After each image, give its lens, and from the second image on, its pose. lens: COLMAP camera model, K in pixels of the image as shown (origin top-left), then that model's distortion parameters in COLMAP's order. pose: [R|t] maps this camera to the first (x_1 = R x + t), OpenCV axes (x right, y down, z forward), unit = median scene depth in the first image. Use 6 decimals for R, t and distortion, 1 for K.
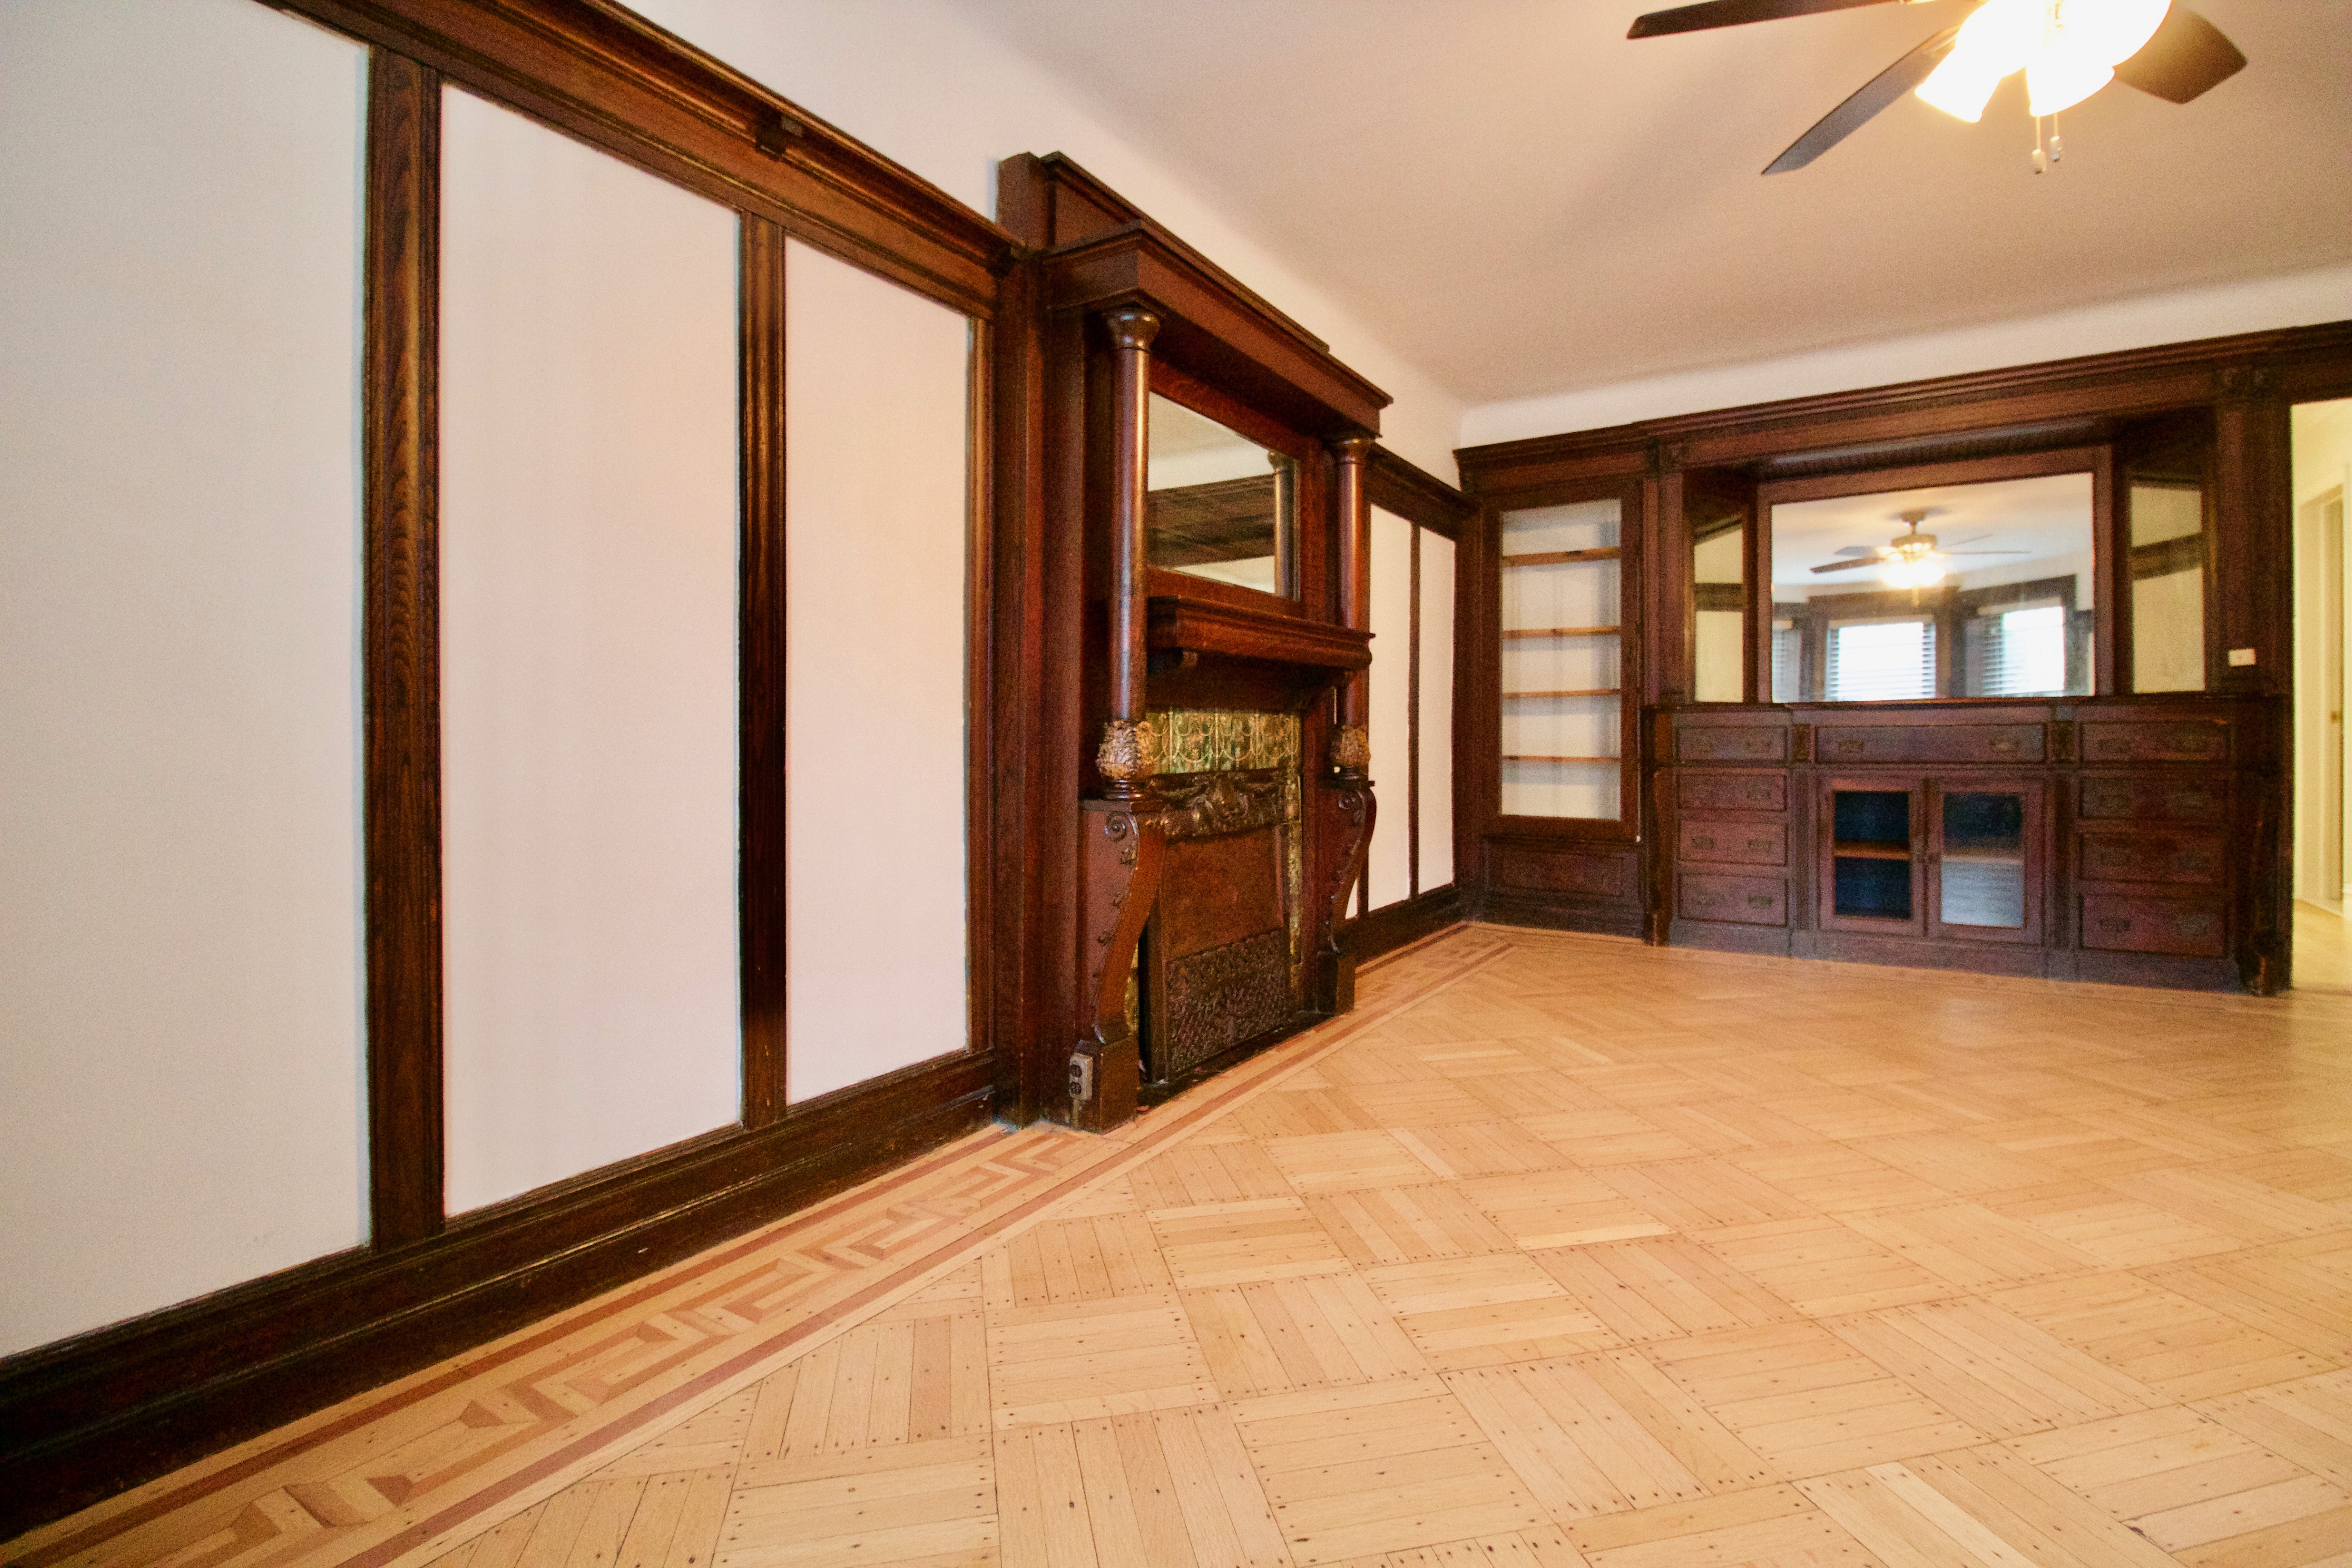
lens RADIAL K [[1099.2, 0, 1178.6], [0, 1099.2, 758.4], [0, 0, 1]] dist [-0.001198, -0.012032]
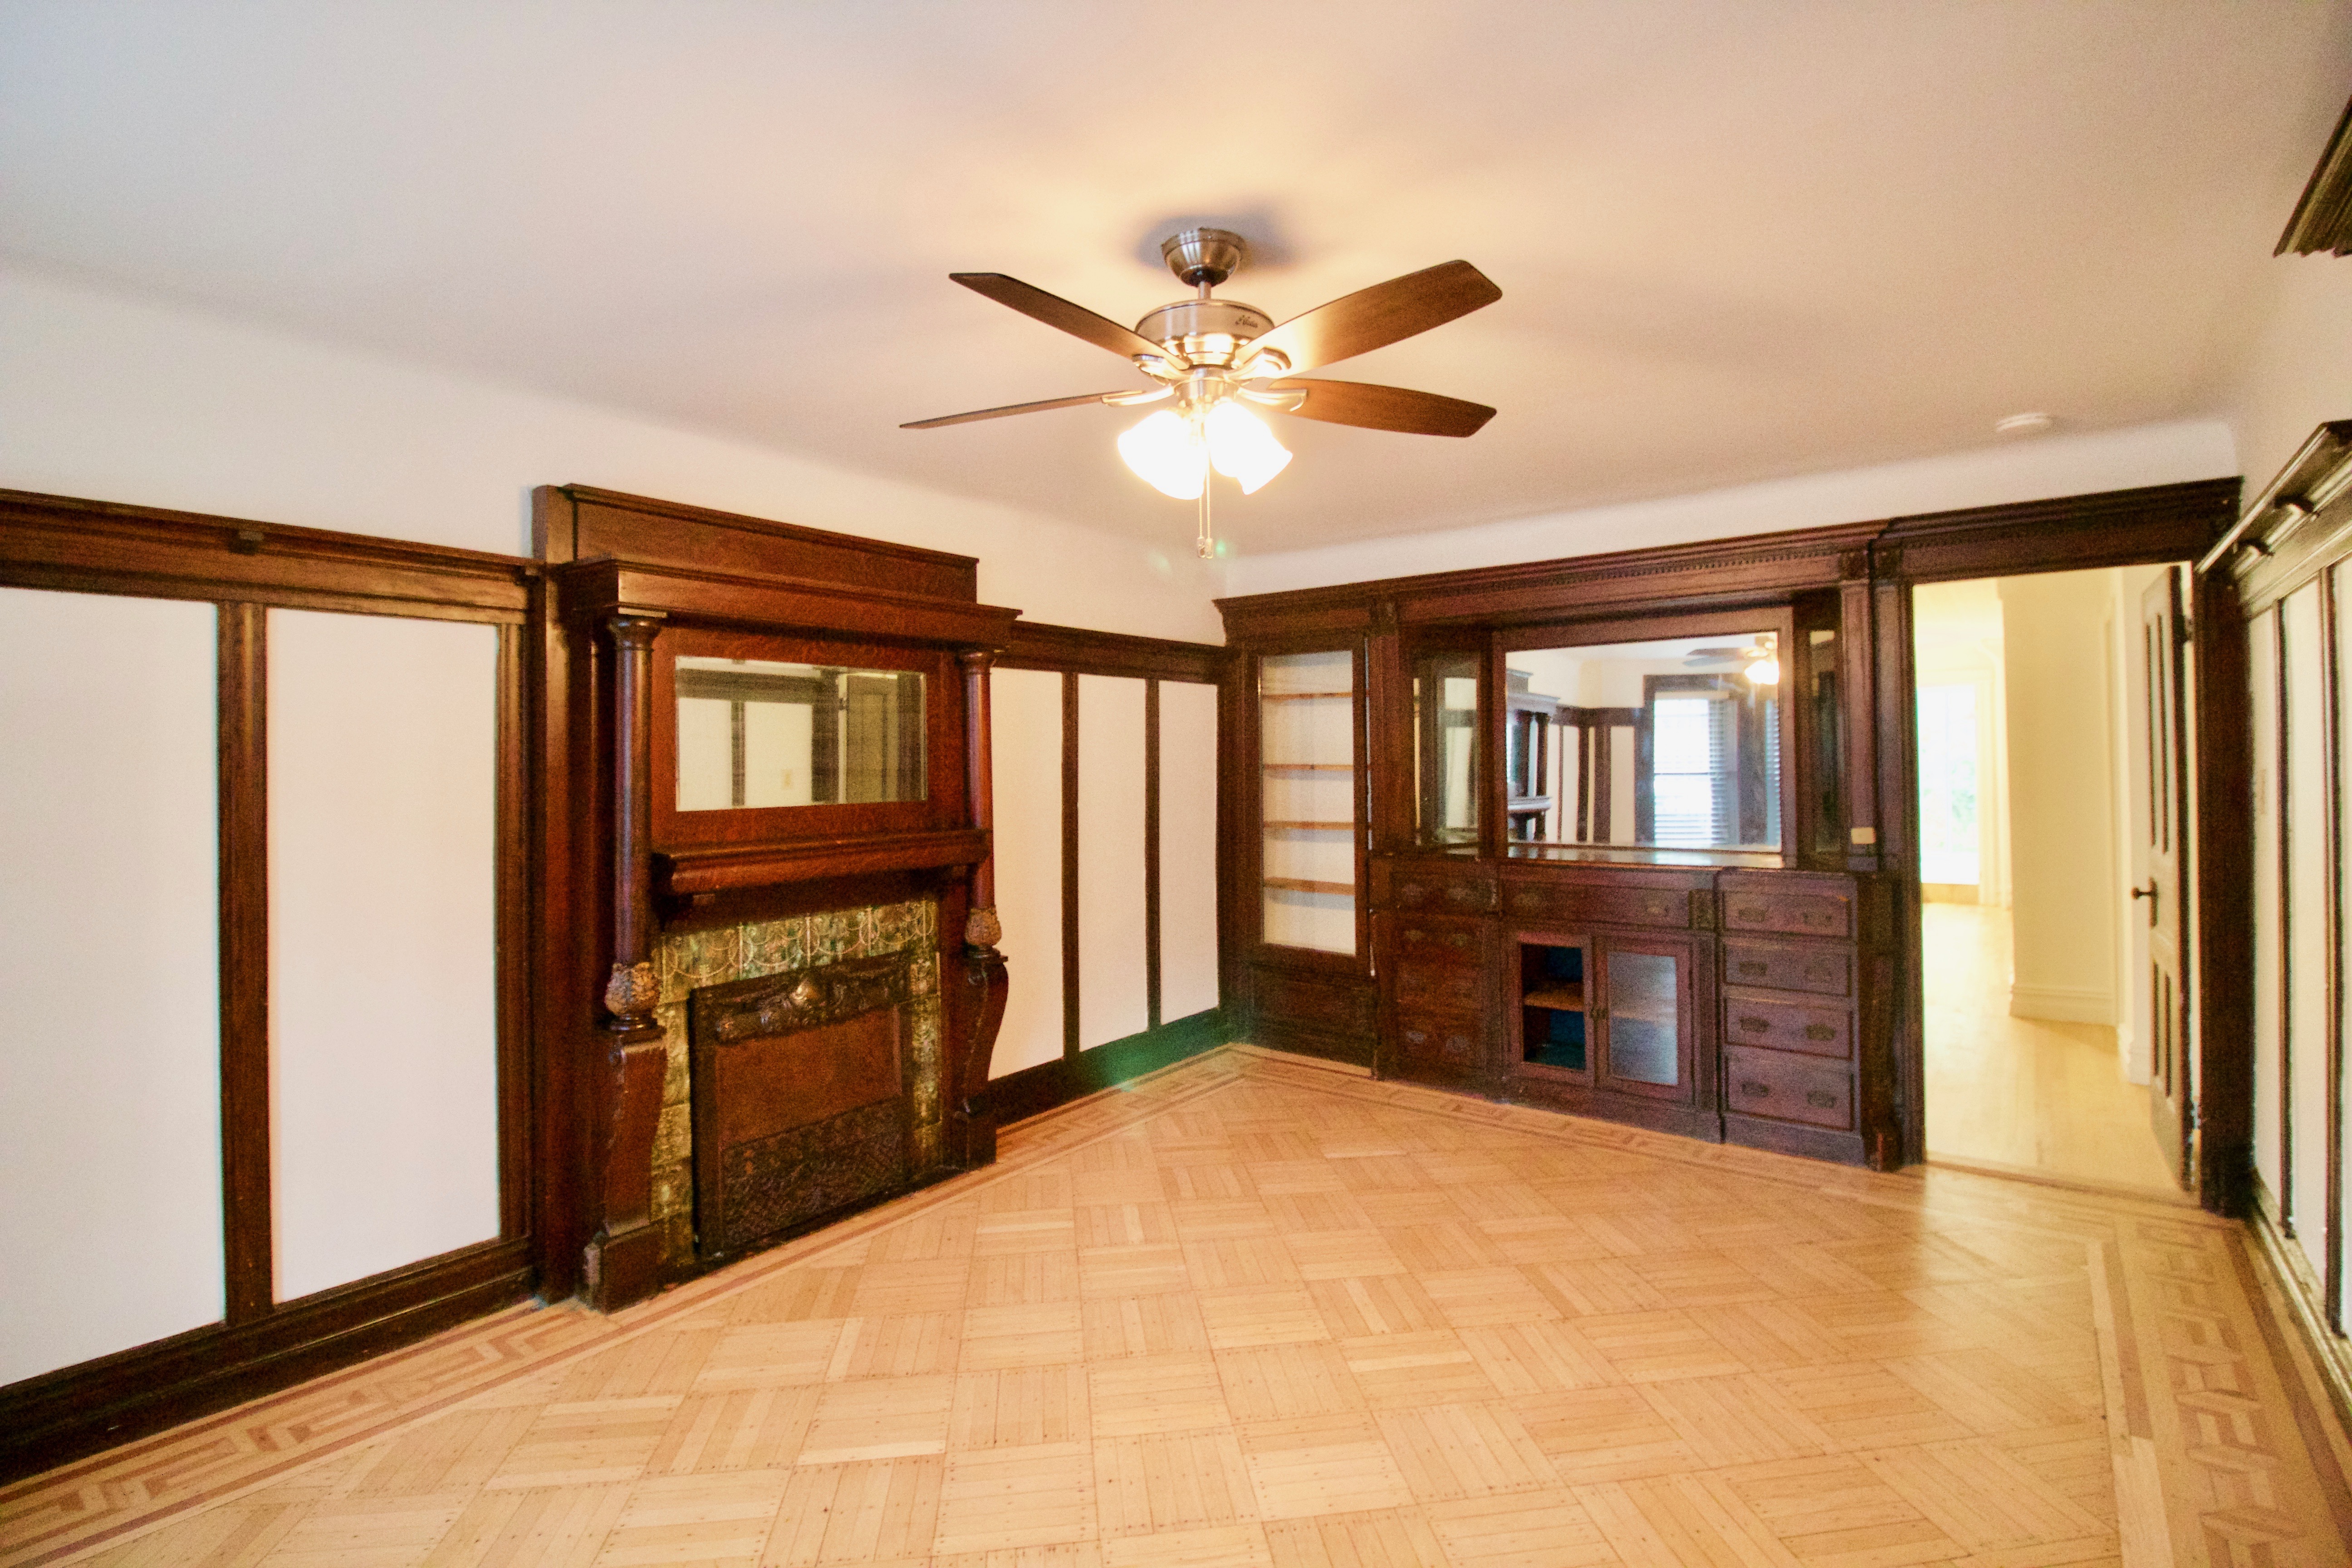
lens RADIAL K [[1099.2, 0, 1166.3], [0, 1099.2, 762.3], [0, 0, 1]] dist [-0.001198, -0.012032]
pose [[0.996285, -0.007979, -0.085751, 0.534839], [0.006560, 0.999837, -0.016824, -0.190974], [0.085872, 0.016199, 0.996174, -0.107004]]
